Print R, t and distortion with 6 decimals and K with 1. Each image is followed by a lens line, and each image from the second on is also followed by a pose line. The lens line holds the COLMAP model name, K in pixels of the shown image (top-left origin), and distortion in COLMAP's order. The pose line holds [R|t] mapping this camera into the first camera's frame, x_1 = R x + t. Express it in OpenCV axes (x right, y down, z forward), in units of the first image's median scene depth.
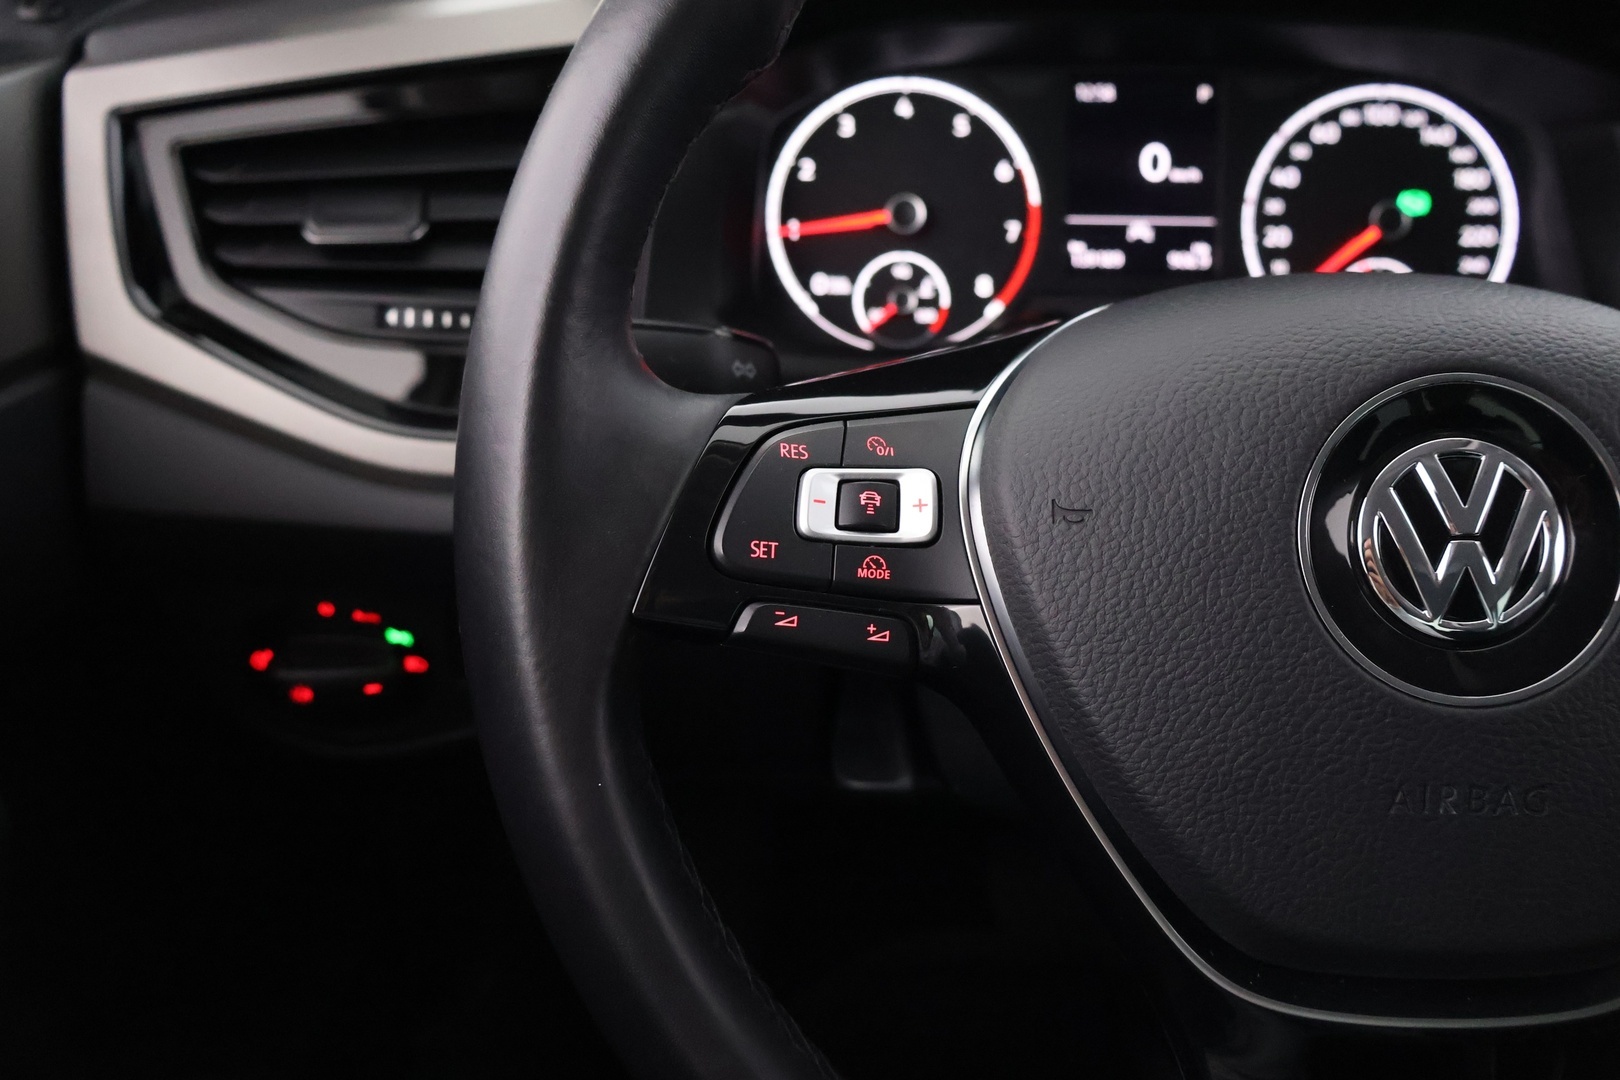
lens RADIAL K [[1411.2, 0, 810.0], [0, 1411.2, 540.0], [0, 0, 1]] dist [0.012154, -0.043043]
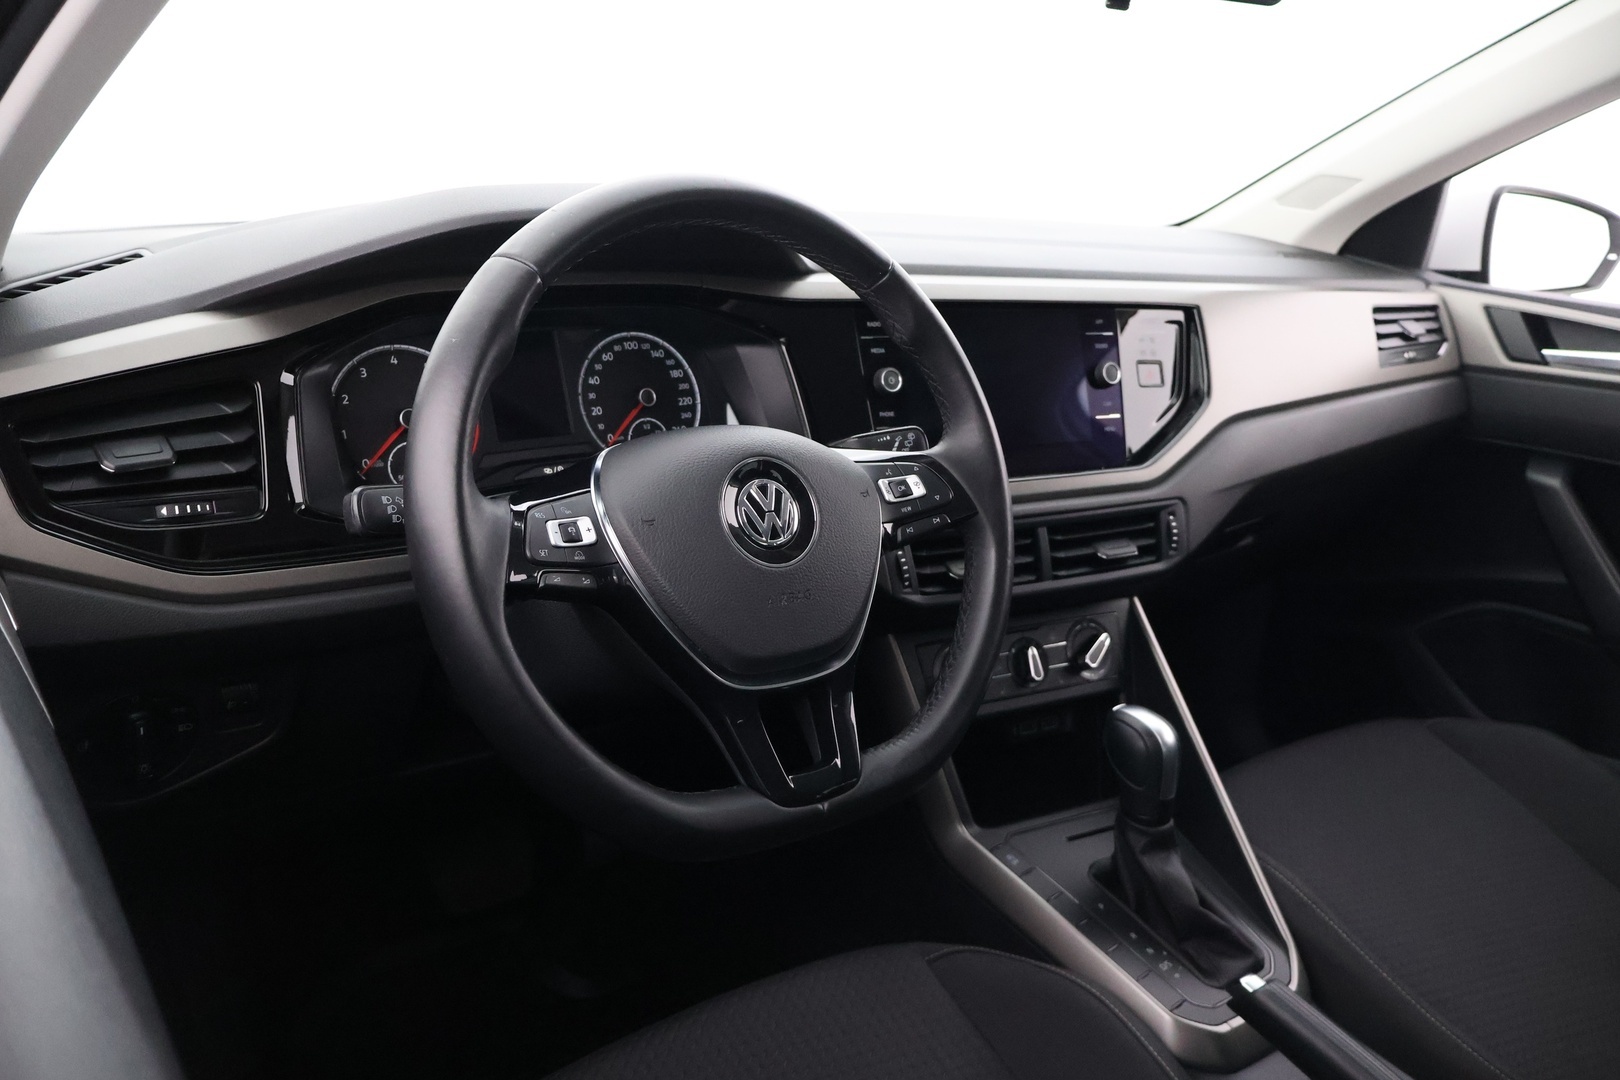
lens RADIAL K [[1411.2, 0, 810.0], [0, 1411.2, 540.0], [0, 0, 1]] dist [0.012154, -0.043043]
pose [[0.783458, -0.150291, 0.602998, -0.622243], [0.222024, 0.973969, -0.045718, 0.107061], [-0.580430, 0.169698, 0.796432, -0.660304]]
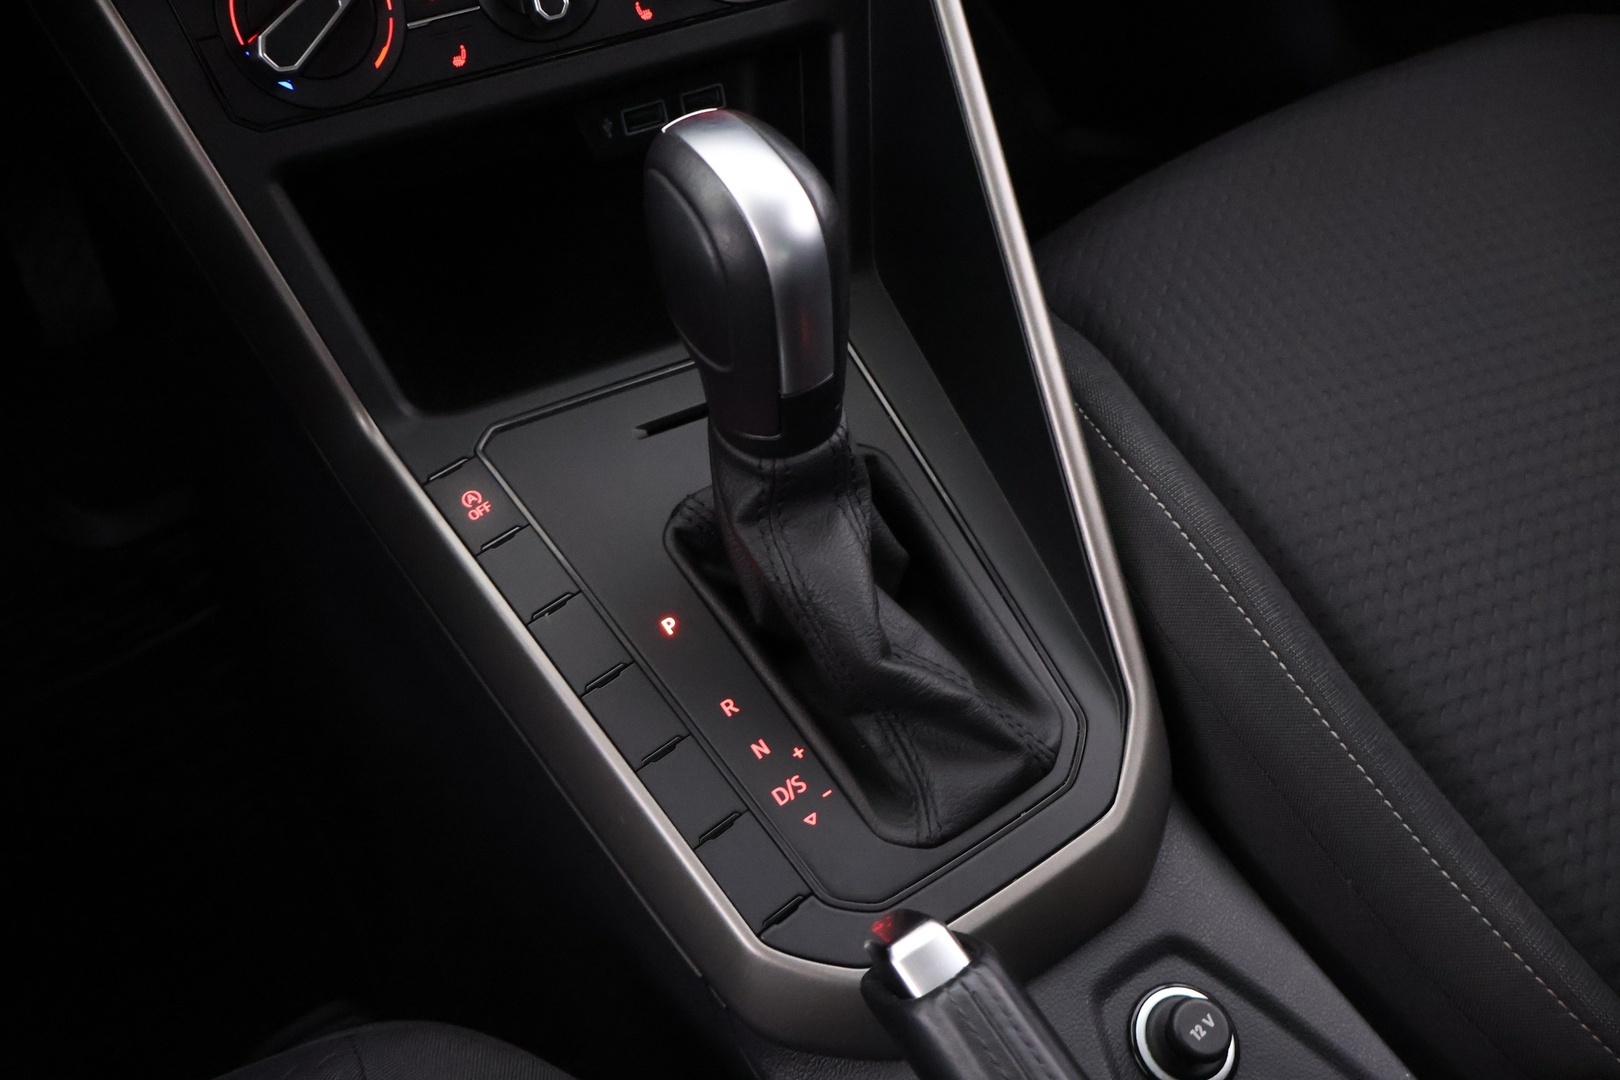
lens RADIAL K [[1411.2, 0, 810.0], [0, 1411.2, 540.0], [0, 0, 1]] dist [0.012154, -0.043043]
pose [[0.822354, -0.435969, 0.365603, 0.593187], [0.261357, 0.860202, 0.437887, 0.231176], [-0.505397, -0.264545, 0.821334, 0.066983]]
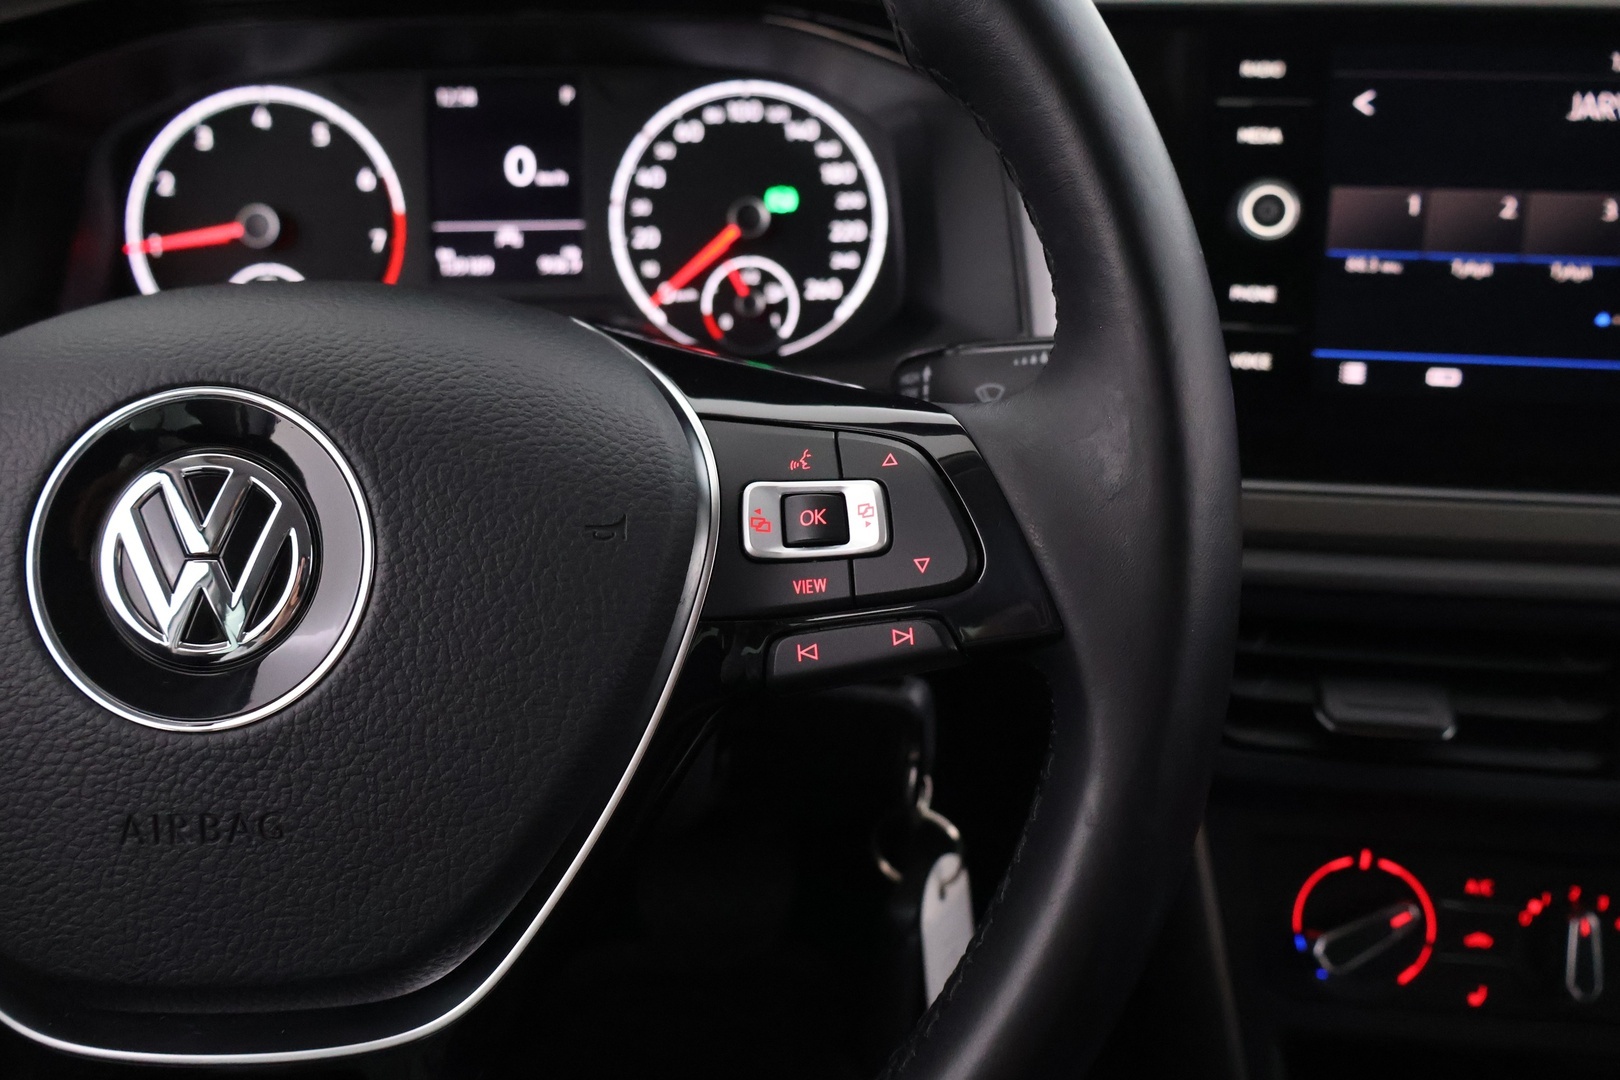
lens RADIAL K [[1411.2, 0, 810.0], [0, 1411.2, 540.0], [0, 0, 1]] dist [0.012154, -0.043043]
pose [[0.999362, -0.032191, 0.015493, 0.424238], [0.032490, 0.999283, -0.019452, 0.017869], [-0.014856, 0.019943, 0.999691, 0.021450]]
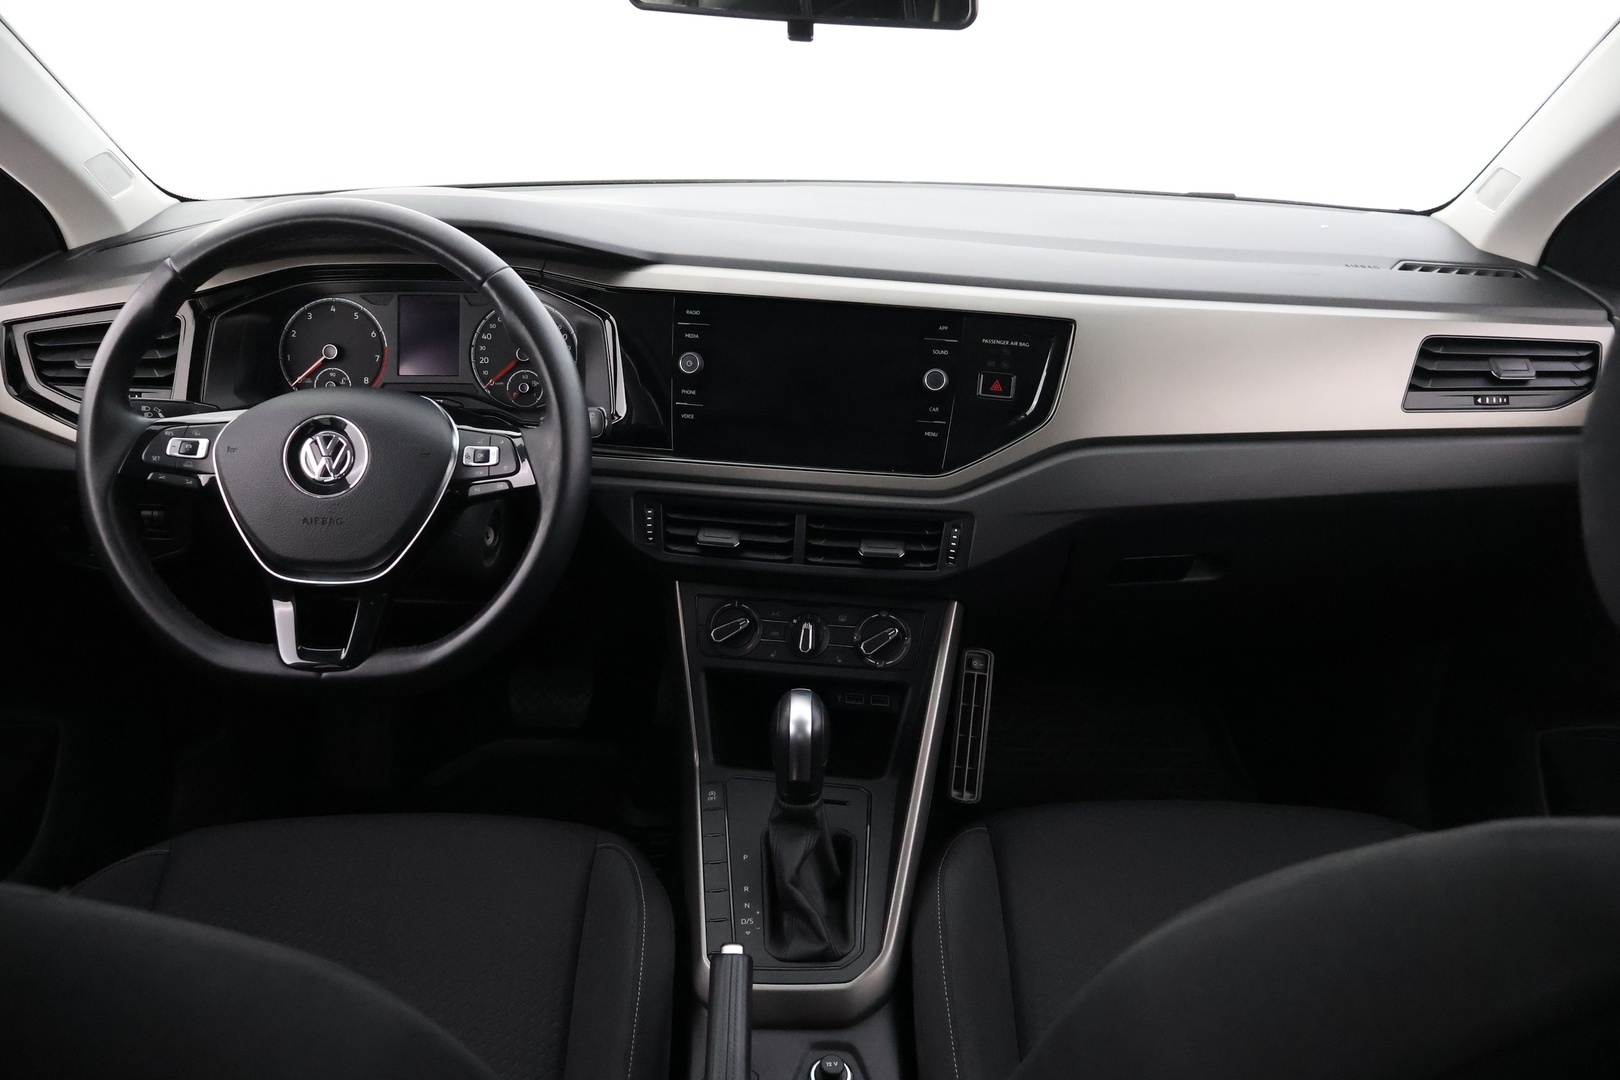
lens RADIAL K [[1411.2, 0, 810.0], [0, 1411.2, 540.0], [0, 0, 1]] dist [0.012154, -0.043043]
pose [[0.999993, -0.003496, 0.001379, 0.897222], [0.003552, 0.999072, -0.042931, 0.206388], [-0.001227, 0.042935, 0.999077, -1.449270]]
